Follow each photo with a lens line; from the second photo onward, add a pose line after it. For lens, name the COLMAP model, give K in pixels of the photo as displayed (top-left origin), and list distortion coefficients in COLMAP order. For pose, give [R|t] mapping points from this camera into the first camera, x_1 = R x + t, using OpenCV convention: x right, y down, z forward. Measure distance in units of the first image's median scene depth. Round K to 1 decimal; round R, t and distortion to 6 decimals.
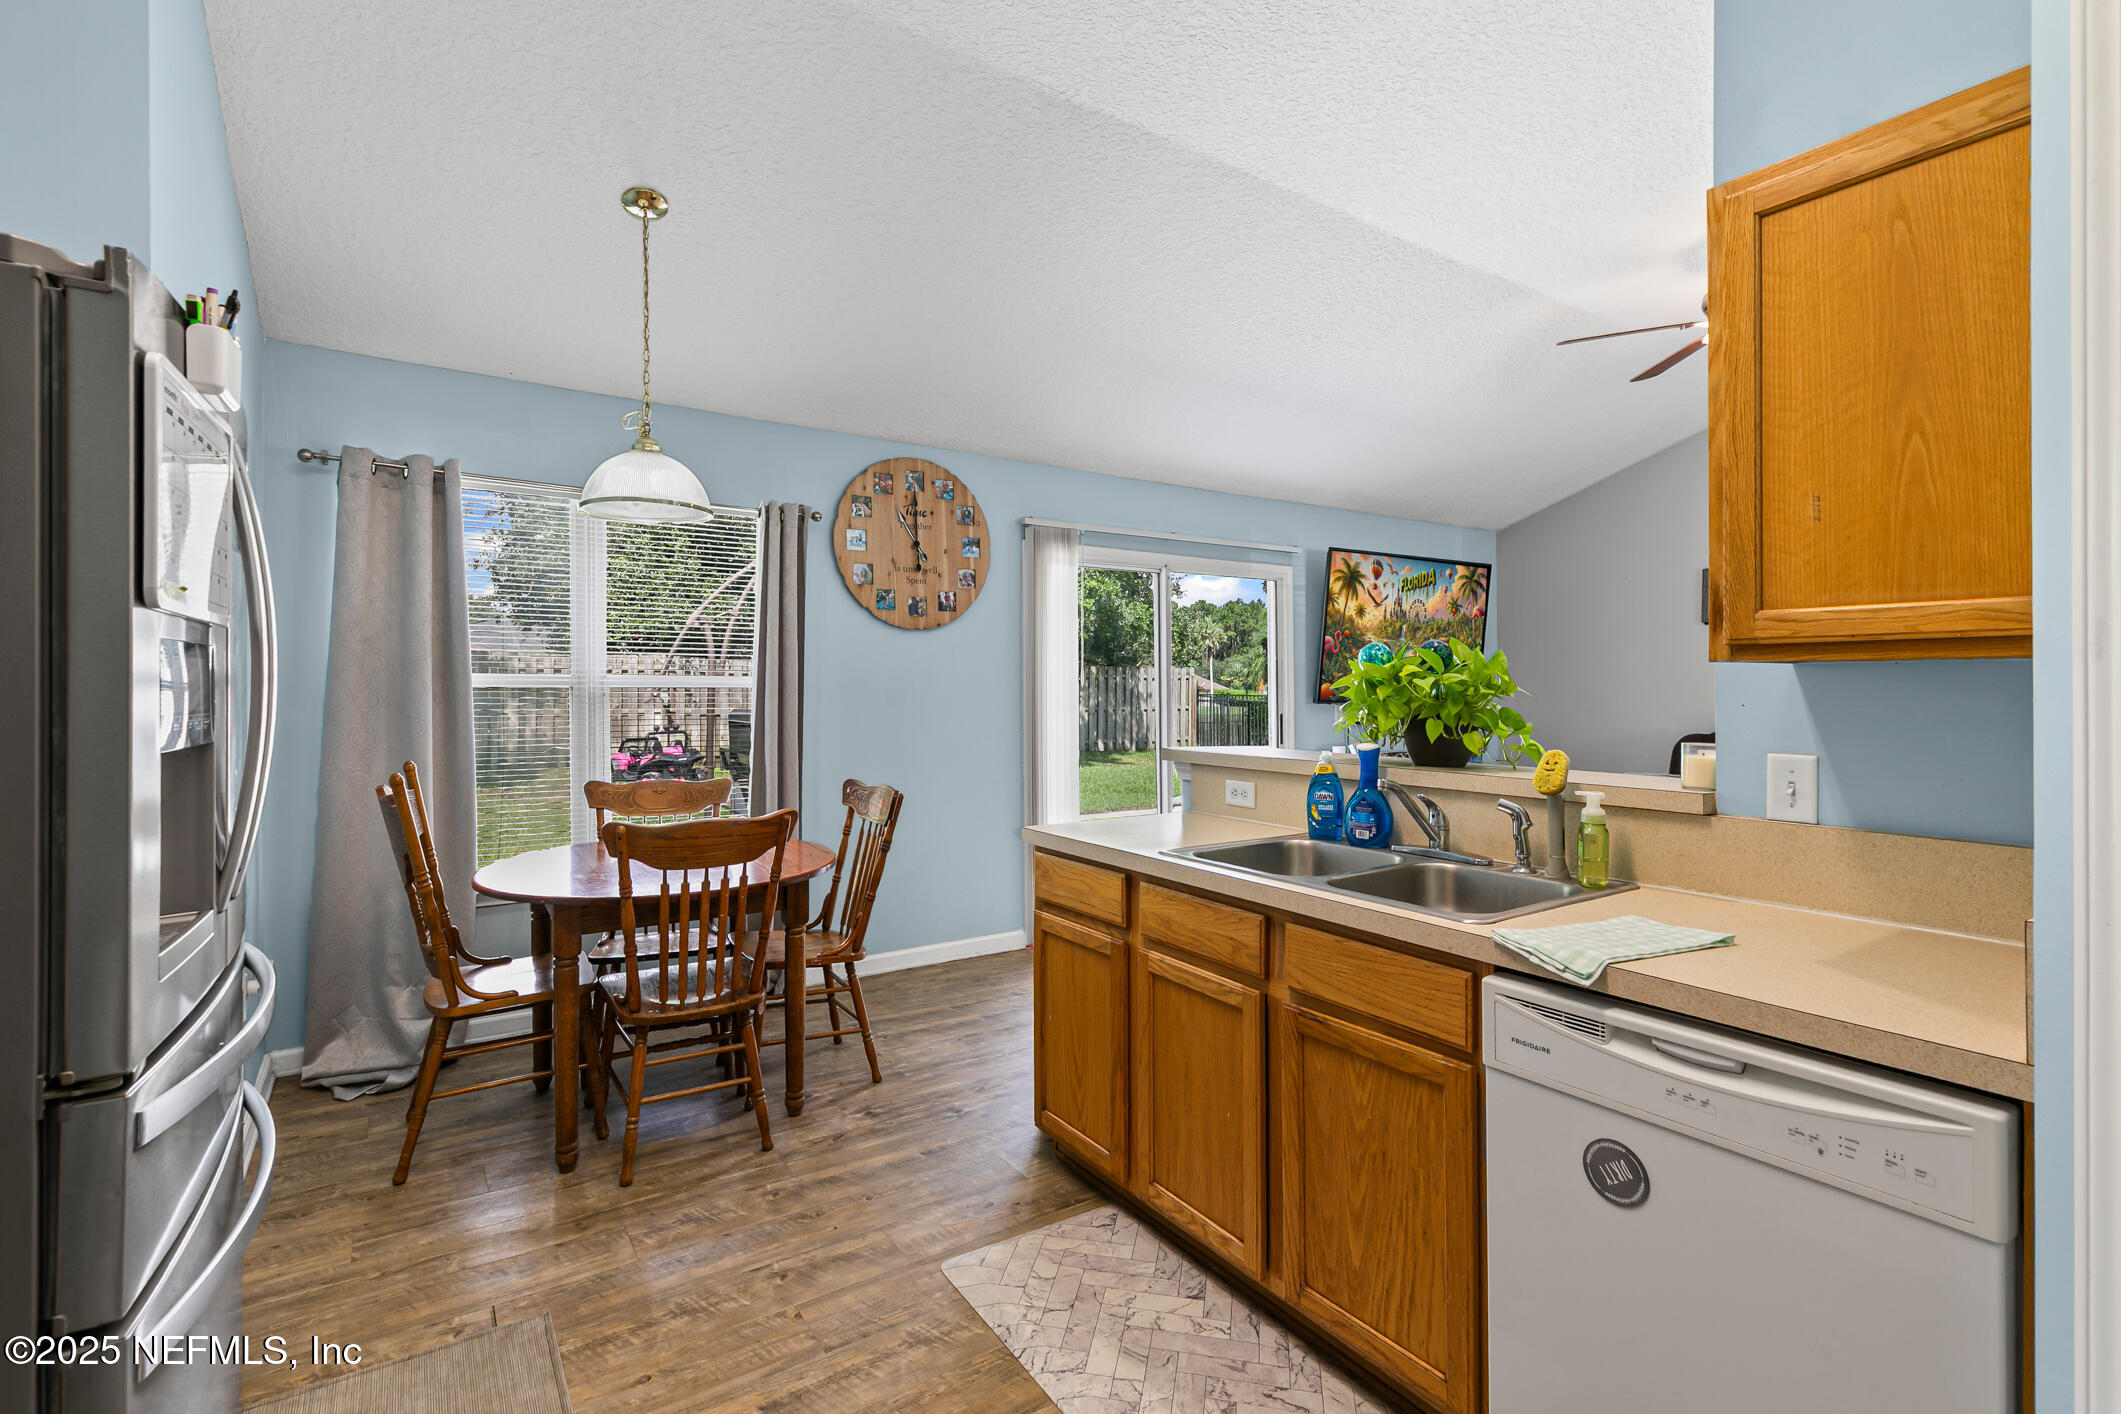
lens RADIAL K [[978.3, 0, 1062.6], [0, 978.3, 687.3], [0, 0, 1]] dist [0.010314, -0.000758]
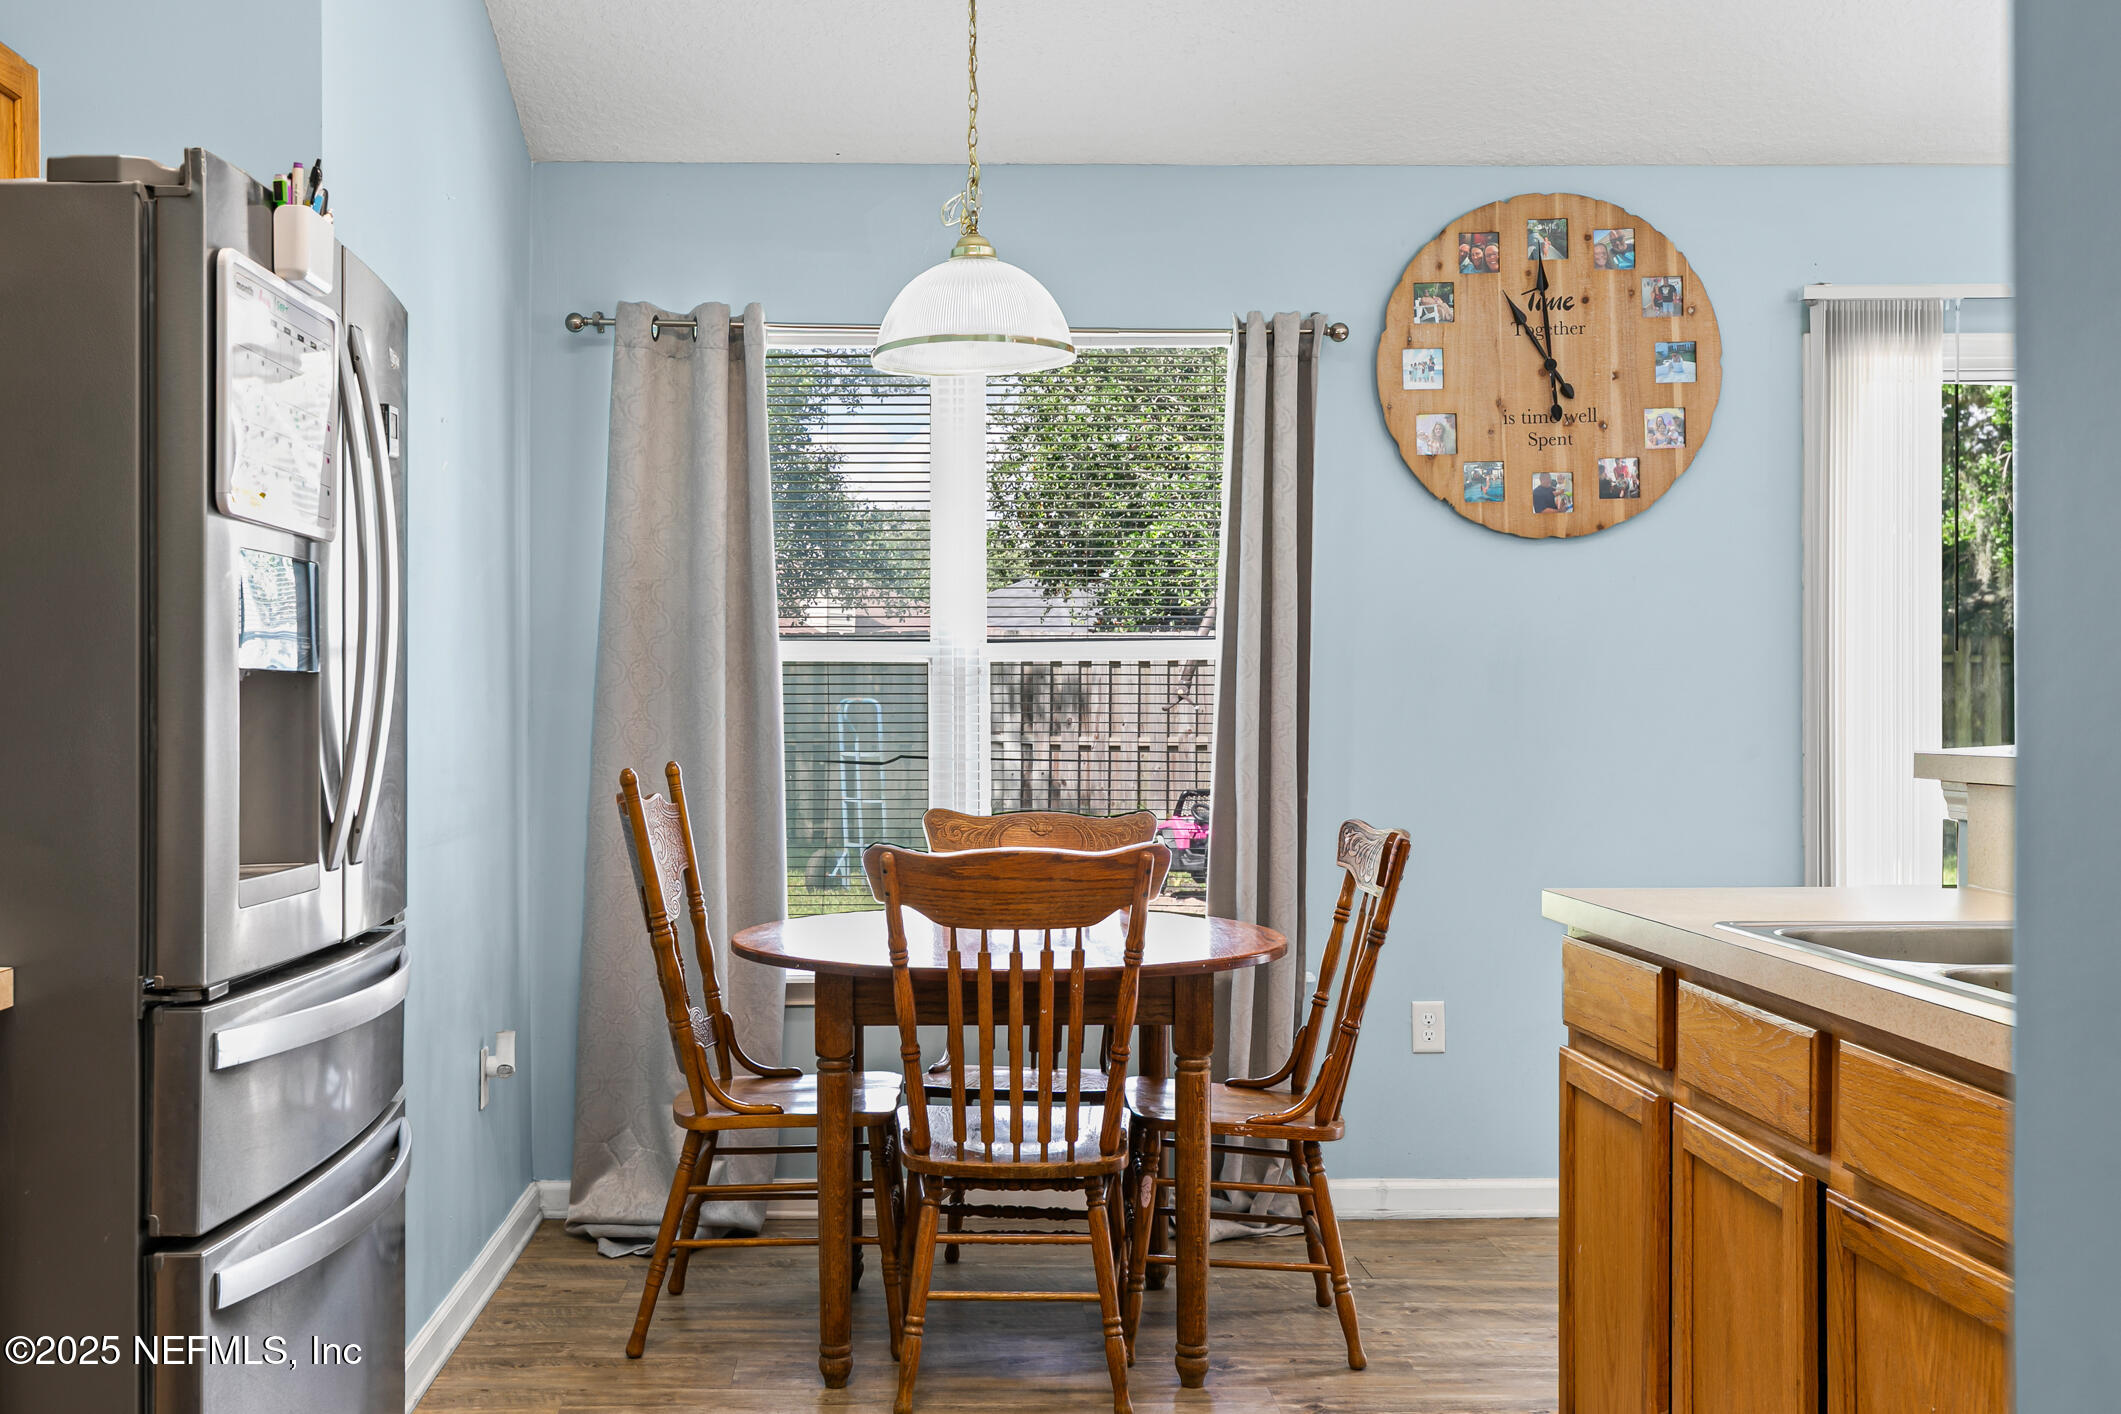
lens RADIAL K [[2175.8, 0, 919.6], [0, 2175.8, 701.3], [0, 0, 1]] dist [0.016428, 0.000000]
pose [[0.831082, -0.007330, -0.556102, 0.312952], [0.004712, 0.999970, -0.006139, 0.045196], [0.556130, 0.002481, 0.831091, -0.148738]]
